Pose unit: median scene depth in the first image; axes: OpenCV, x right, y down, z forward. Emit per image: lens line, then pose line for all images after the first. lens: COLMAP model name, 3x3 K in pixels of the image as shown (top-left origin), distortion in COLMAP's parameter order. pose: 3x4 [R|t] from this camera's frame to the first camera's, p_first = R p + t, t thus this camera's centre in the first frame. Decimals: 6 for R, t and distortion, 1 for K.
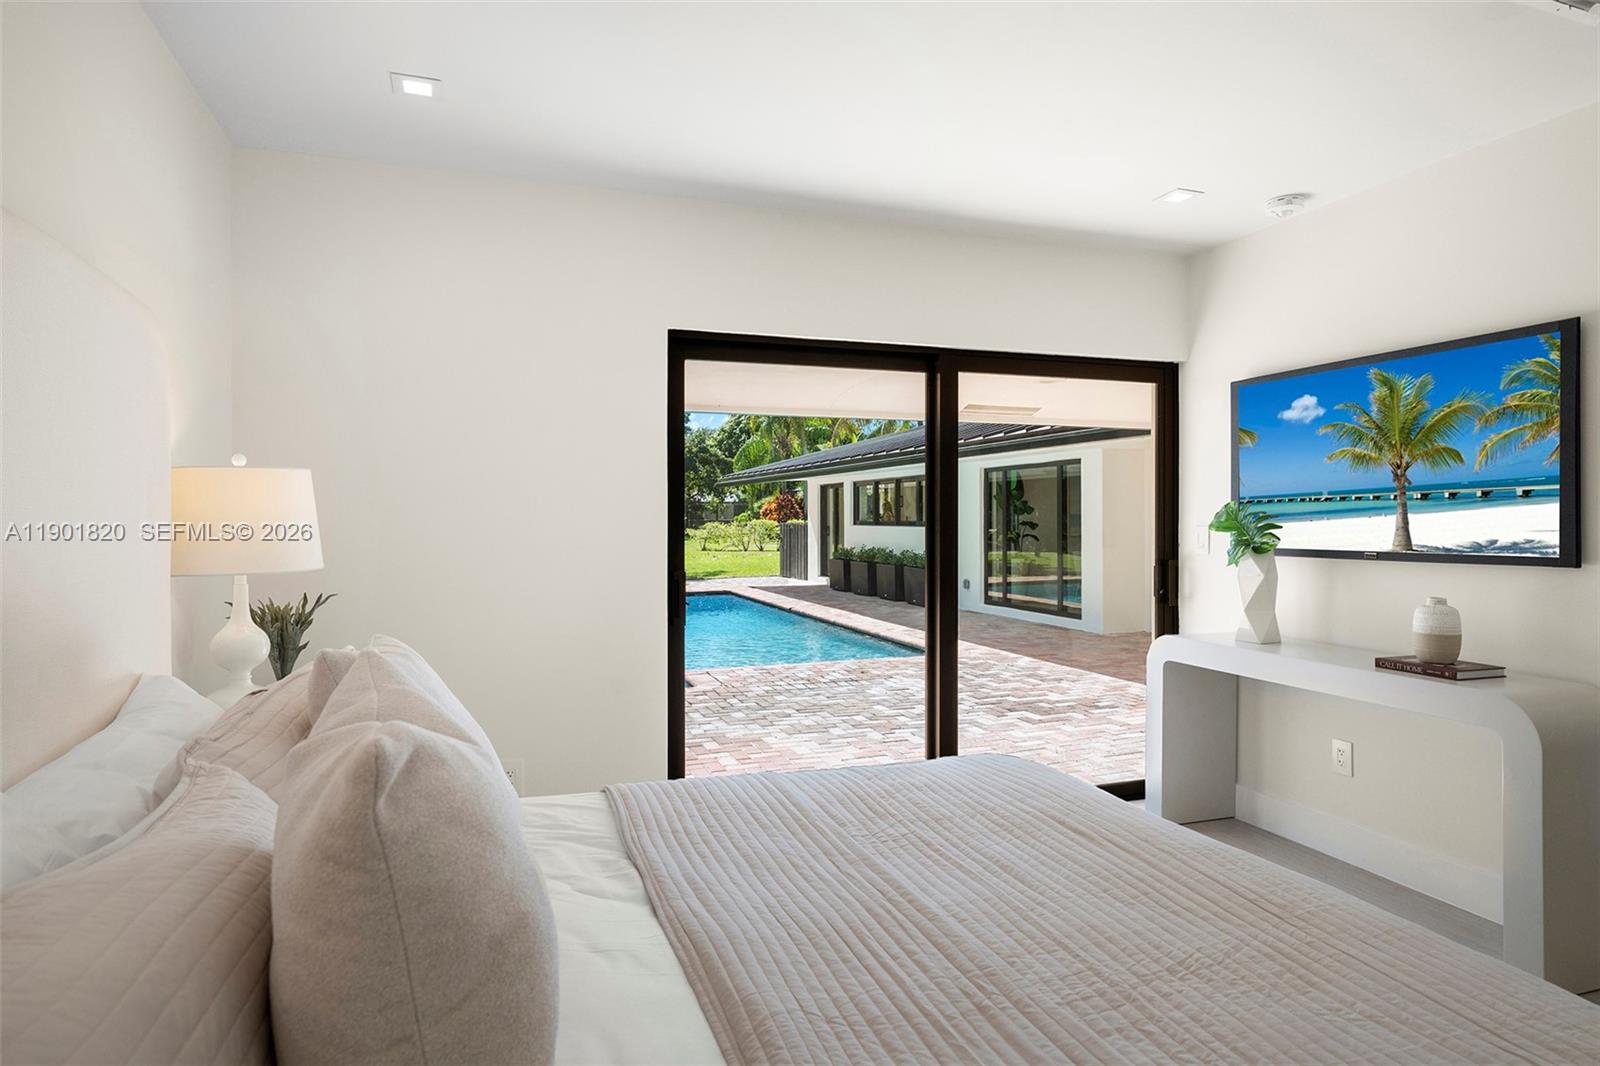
lens RADIAL K [[903.5, 0, 807.8], [0, 903.5, 534.4], [0, 0, 1]] dist [-0.010102, -0.001321]
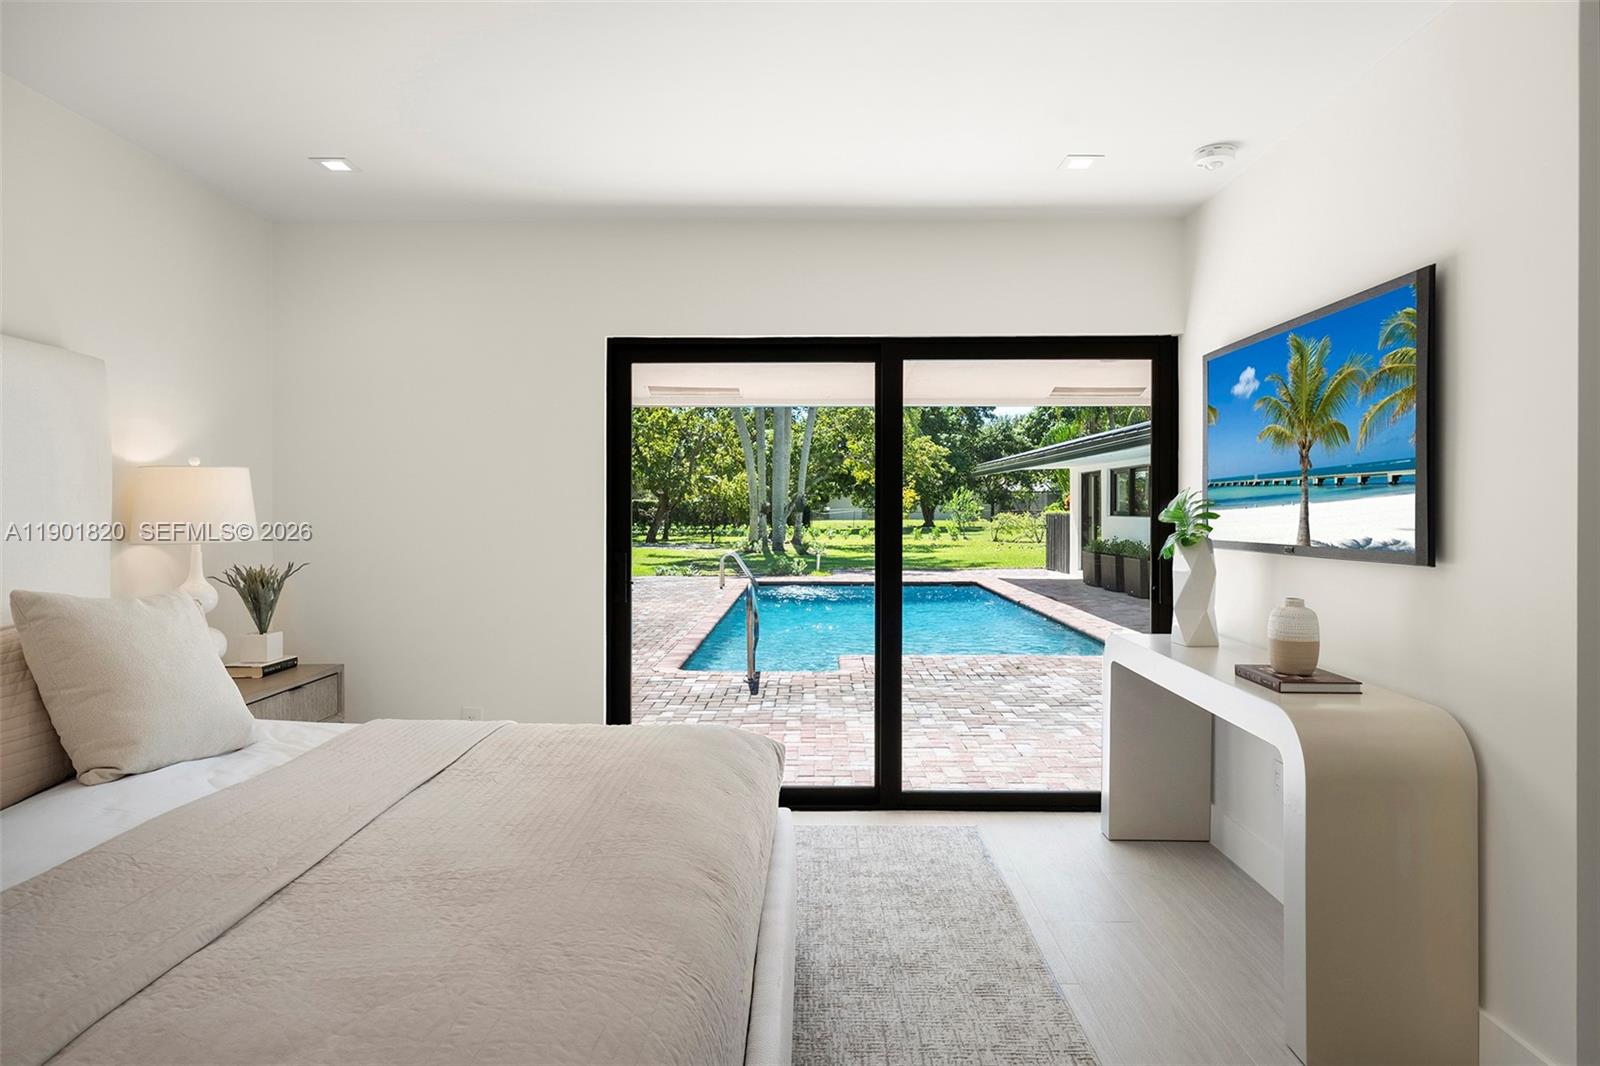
lens RADIAL K [[919.5, 0, 802.7], [0, 919.5, 519.3], [0, 0, 1]] dist [-0.006077, -0.002416]
pose [[0.938473, 0.006421, -0.345292, 0.457235], [-0.008442, 0.999955, -0.004348, 0.002313], [0.345249, 0.006996, 0.938485, 0.008560]]
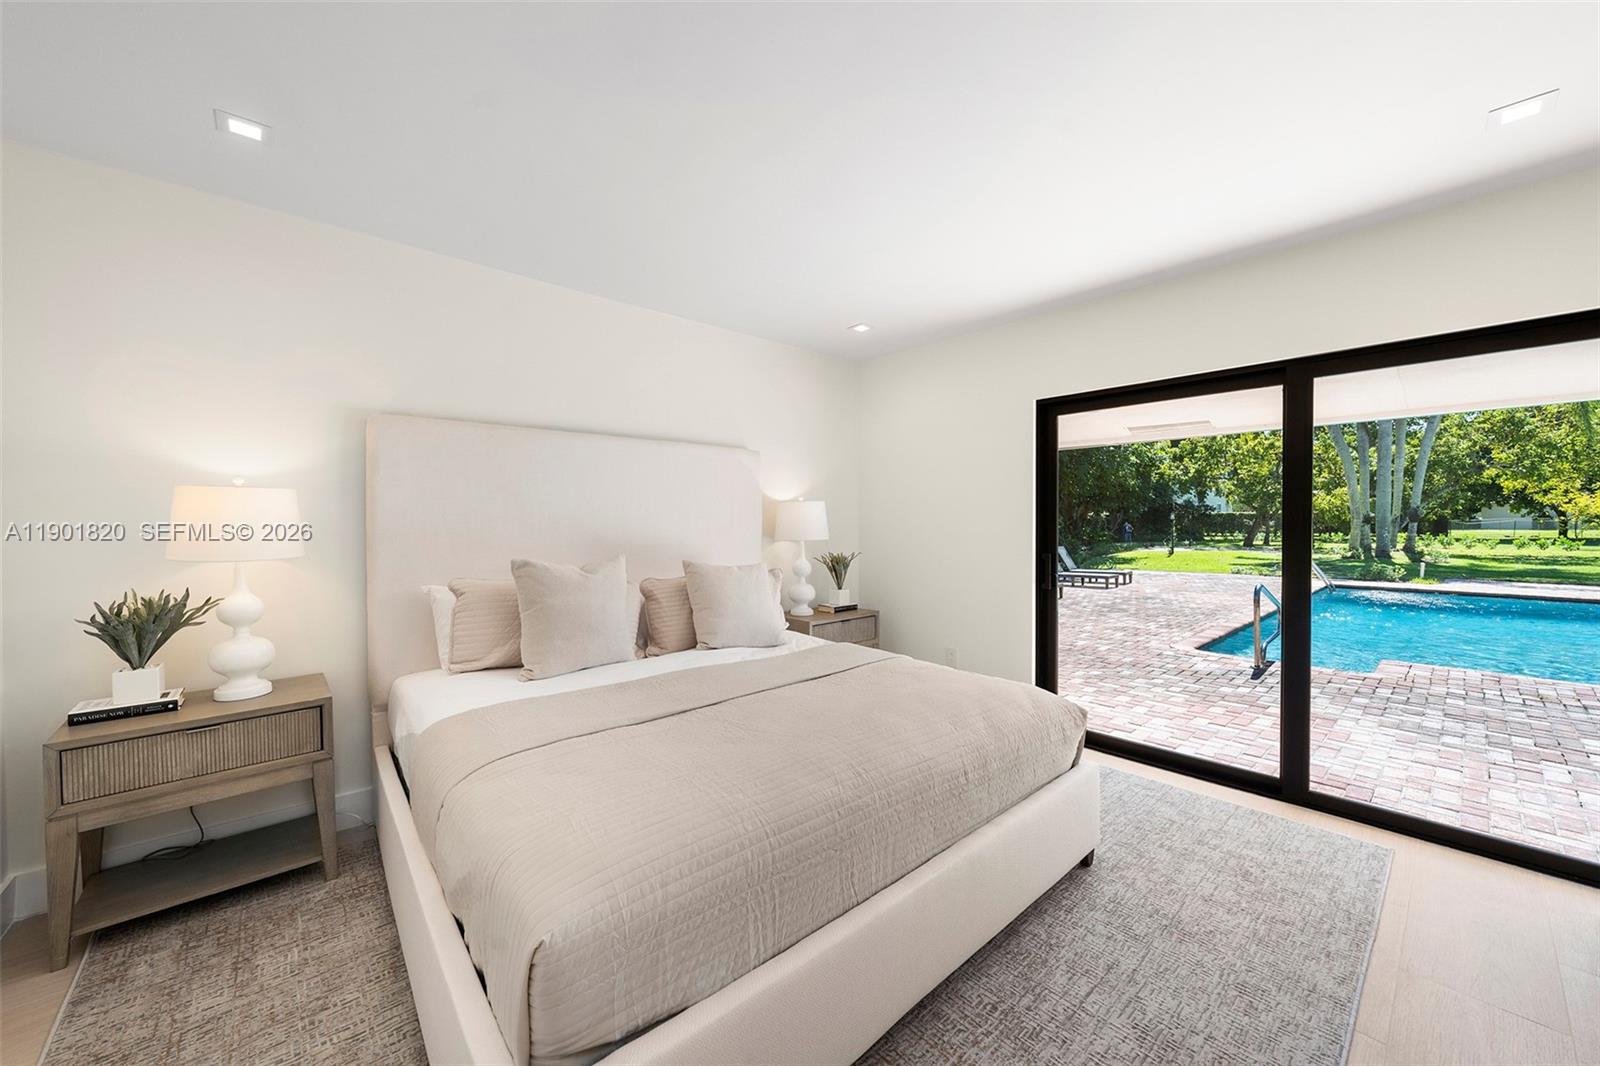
lens RADIAL K [[596.3, 0, 793.3], [0, 596.3, 533.2], [0, 0, 1]] dist [-0.003647, 0.000255]
pose [[0.369965, 0.020101, -0.928828, 0.645334], [-0.013456, 0.999777, 0.016277, -0.004836], [0.928948, 0.006476, 0.370153, 0.210375]]
